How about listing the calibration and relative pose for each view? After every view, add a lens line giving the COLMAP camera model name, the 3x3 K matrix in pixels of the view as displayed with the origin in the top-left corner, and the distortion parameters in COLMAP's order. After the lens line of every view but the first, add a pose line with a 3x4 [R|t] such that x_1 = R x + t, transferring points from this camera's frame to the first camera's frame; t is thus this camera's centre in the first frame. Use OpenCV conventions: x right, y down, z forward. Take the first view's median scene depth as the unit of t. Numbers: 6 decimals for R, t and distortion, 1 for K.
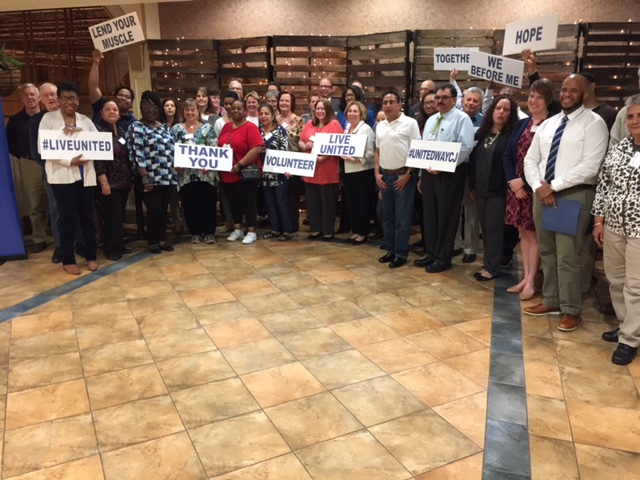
lens RADIAL K [[546.0, 0, 320.0], [0, 546.0, 240.0], [0, 0, 1]] dist [0.015364, 0.006942]
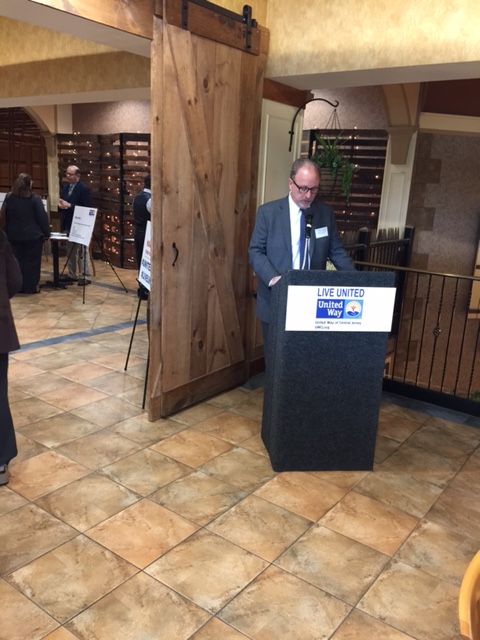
lens RADIAL K [[546.0, 0, 240.0], [0, 546.0, 320.0], [0, 0, 1]] dist [0.015364, 0.006942]
pose [[0.952054, 0.119137, -0.281779, 0.584506], [-0.125531, 0.992079, -0.004680, 0.037457], [0.278989, 0.039827, 0.959468, -0.147932]]
